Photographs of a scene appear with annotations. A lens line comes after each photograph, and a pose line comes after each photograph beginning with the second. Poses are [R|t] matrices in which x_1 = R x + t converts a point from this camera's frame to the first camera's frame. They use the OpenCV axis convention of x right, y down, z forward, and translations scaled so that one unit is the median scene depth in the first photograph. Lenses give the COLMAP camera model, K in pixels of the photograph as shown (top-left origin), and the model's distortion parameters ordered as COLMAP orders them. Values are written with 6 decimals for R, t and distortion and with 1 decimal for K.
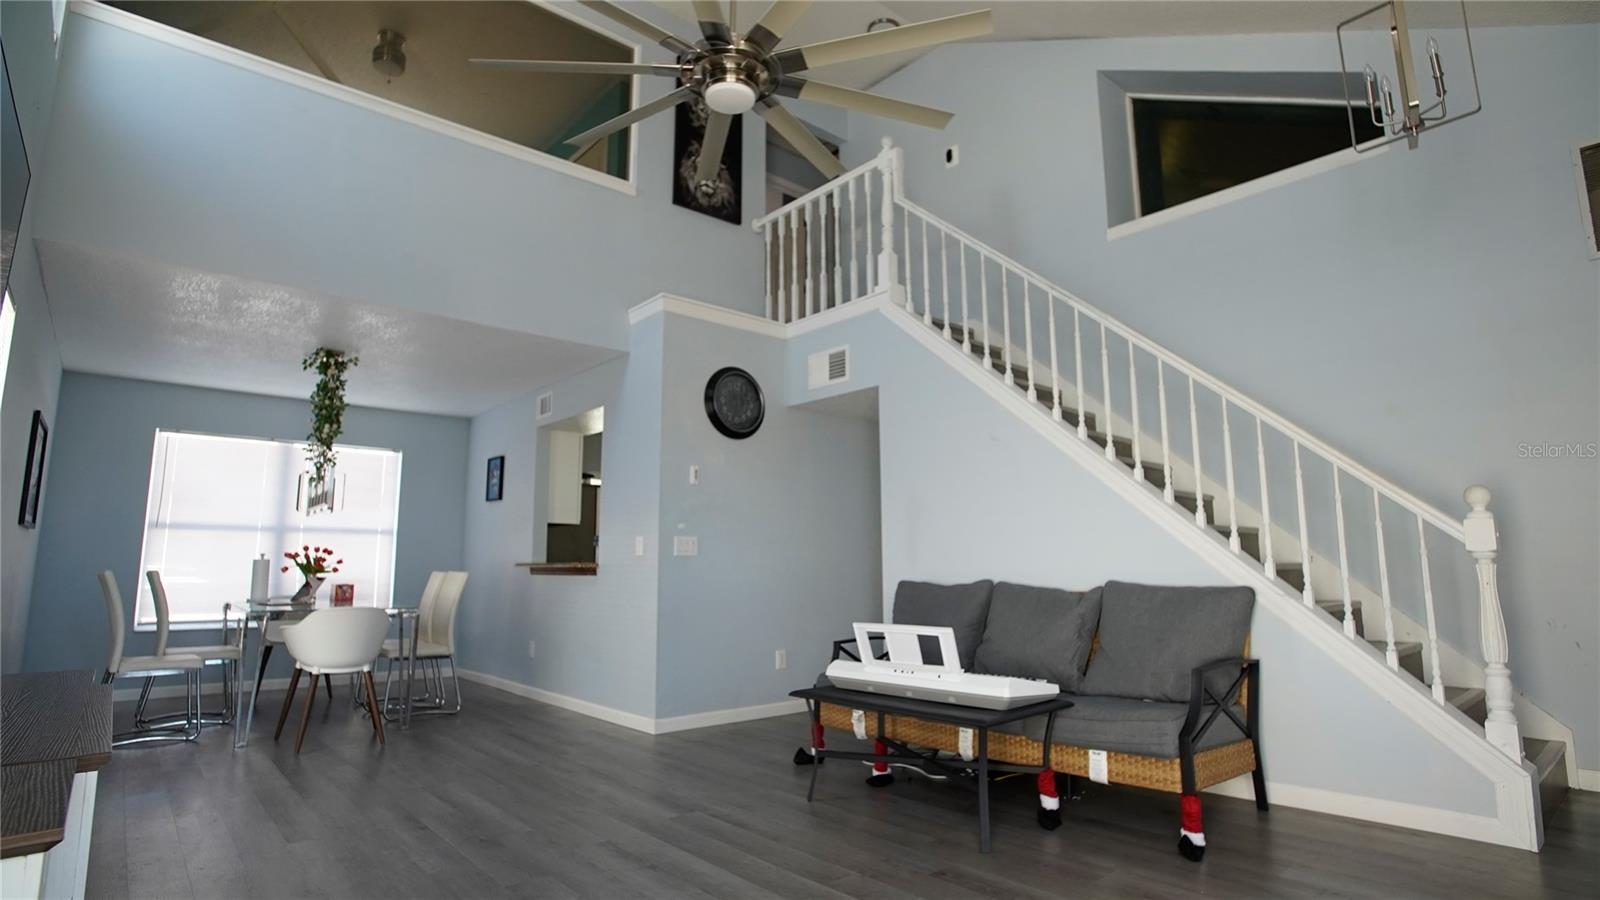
lens RADIAL K [[811.6, 0, 805.6], [0, 811.6, 443.2], [0, 0, 1]] dist [-0.059137, 0.019719]
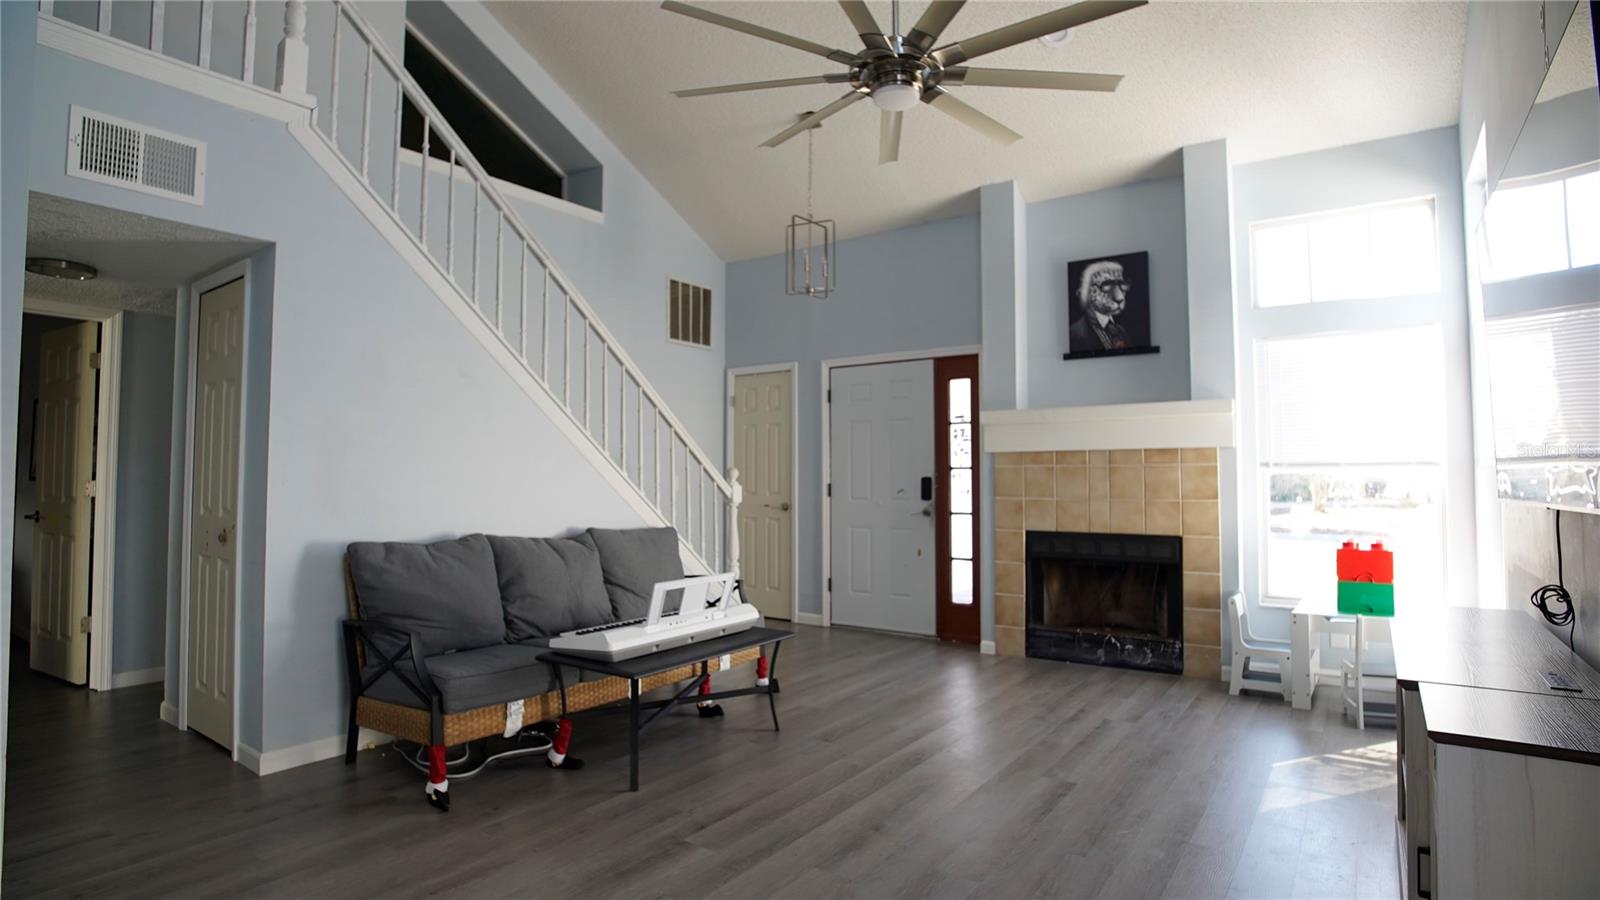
lens RADIAL K [[811.6, 0, 809.3], [0, 811.6, 442.3], [0, 0, 1]] dist [-0.059137, 0.019719]
pose [[-0.234402, 0.049358, 0.970886, -0.628659], [-0.147846, 0.985283, -0.085784, 0.078483], [-0.960831, -0.163650, -0.223655, 0.738000]]
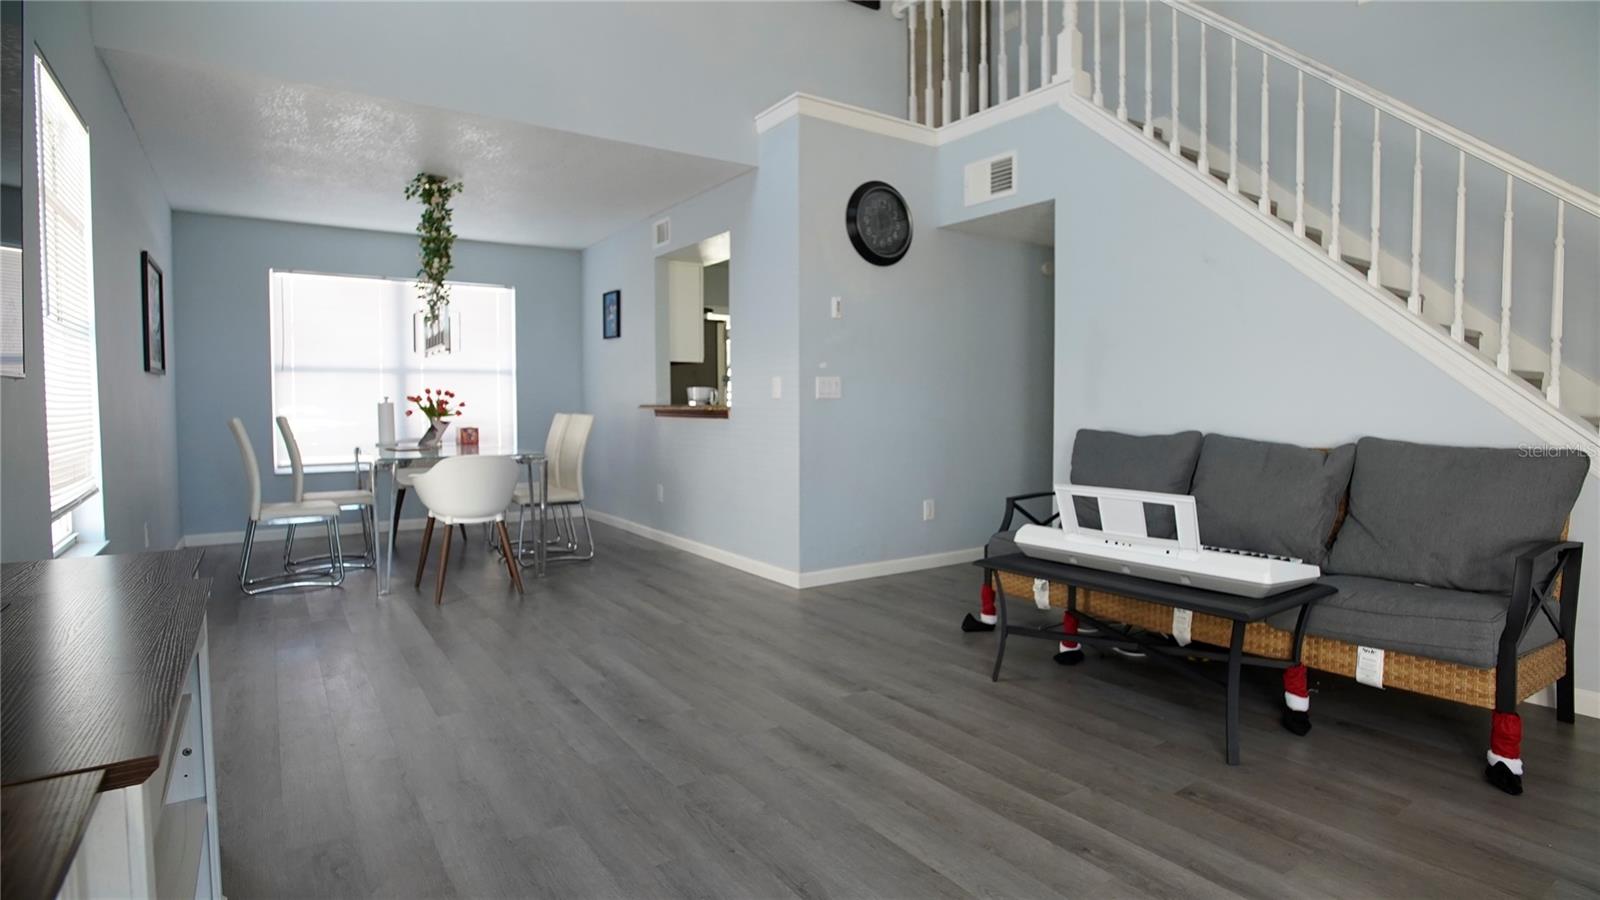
lens RADIAL K [[811.6, 0, 803.3], [0, 811.6, 439.3], [0, 0, 1]] dist [-0.059137, 0.019719]
pose [[0.992516, 0.009580, -0.121738, -0.067668], [0.014730, 0.980246, 0.197234, 0.005555], [0.121222, -0.197551, 0.972769, 0.114721]]
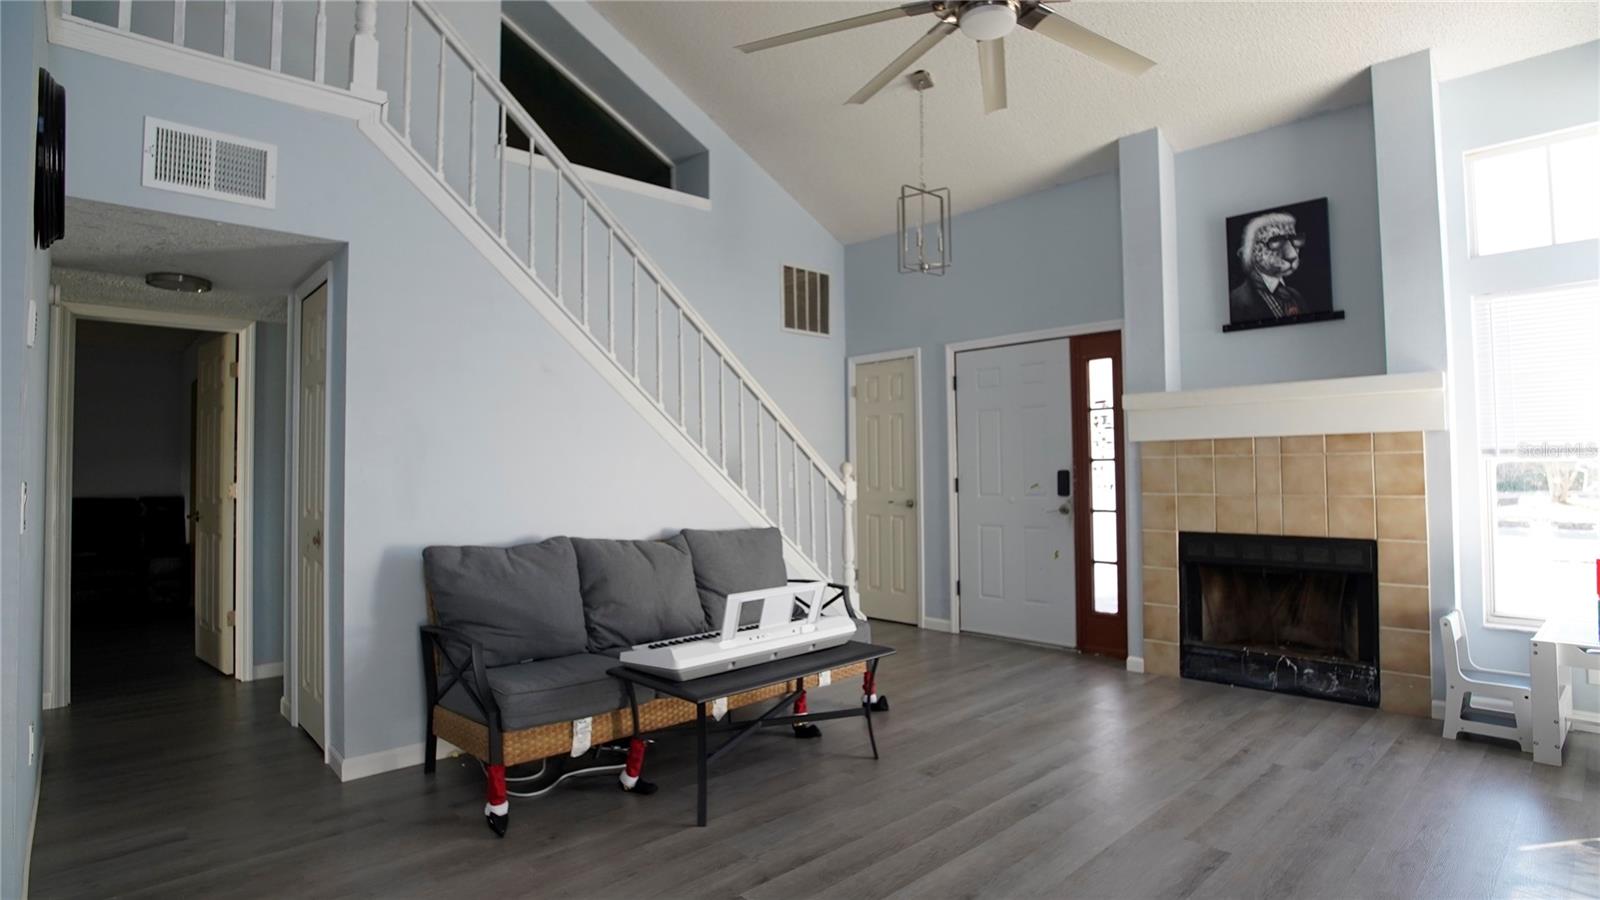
lens RADIAL K [[811.6, 0, 806.9], [0, 811.6, 441.1], [0, 0, 1]] dist [-0.059137, 0.019719]
pose [[-0.041484, 0.043219, 0.998204, -0.554861], [-0.143271, 0.988482, -0.048752, 0.063247], [-0.988814, -0.145036, -0.034814, 0.672983]]
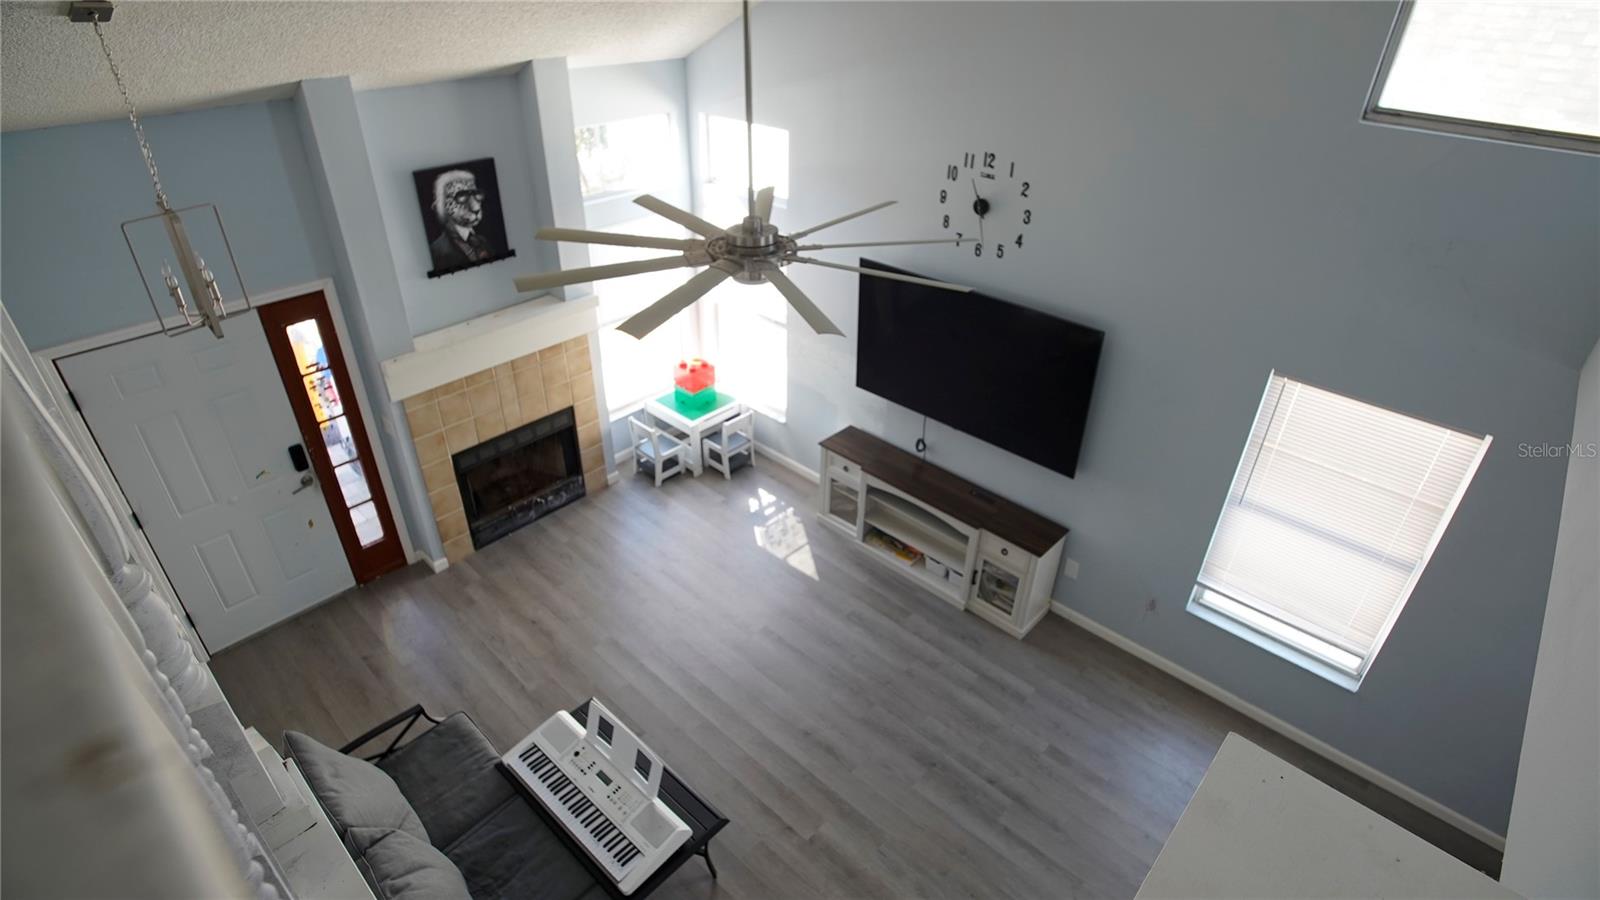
lens RADIAL K [[811.6, 0, 805.7], [0, 811.6, 441.0], [0, 0, 1]] dist [-0.059137, 0.019719]
pose [[-0.994762, 0.041285, -0.093505, -0.028725], [0.001194, 0.919429, 0.393254, -0.383101], [0.102207, 0.391083, -0.914663, 1.236694]]
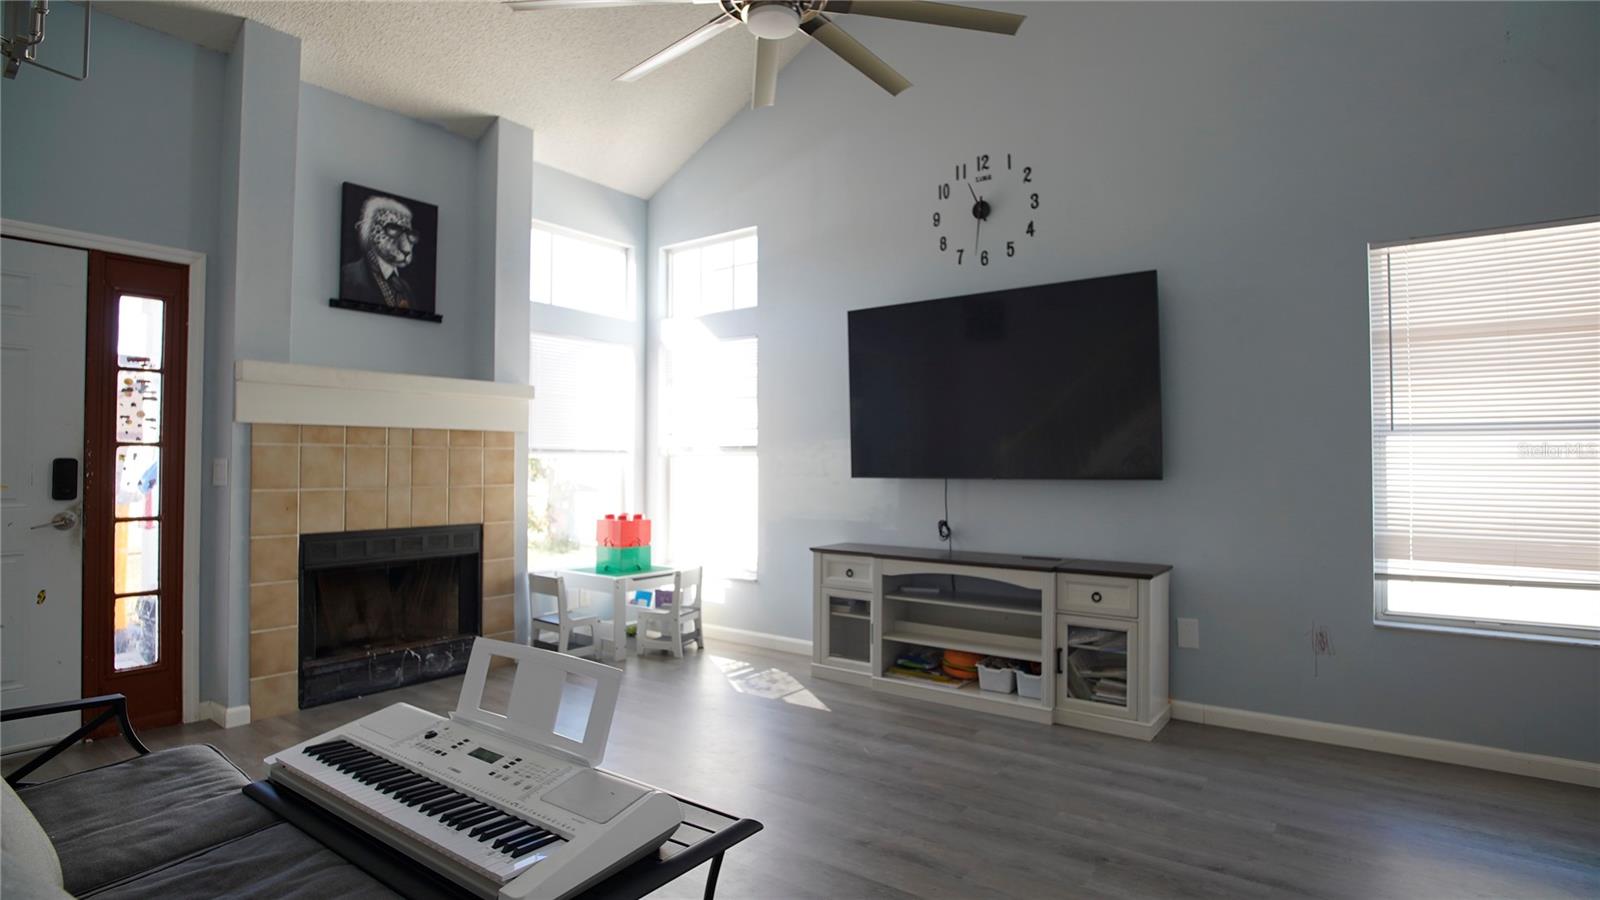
lens RADIAL K [[811.6, 0, 807.5], [0, 811.6, 441.3], [0, 0, 1]] dist [-0.059137, 0.019719]
pose [[-0.976726, -0.001192, -0.214486, 0.038157], [0.037134, 0.983945, -0.174569, 0.121838], [0.211250, -0.178470, -0.961000, 1.046200]]
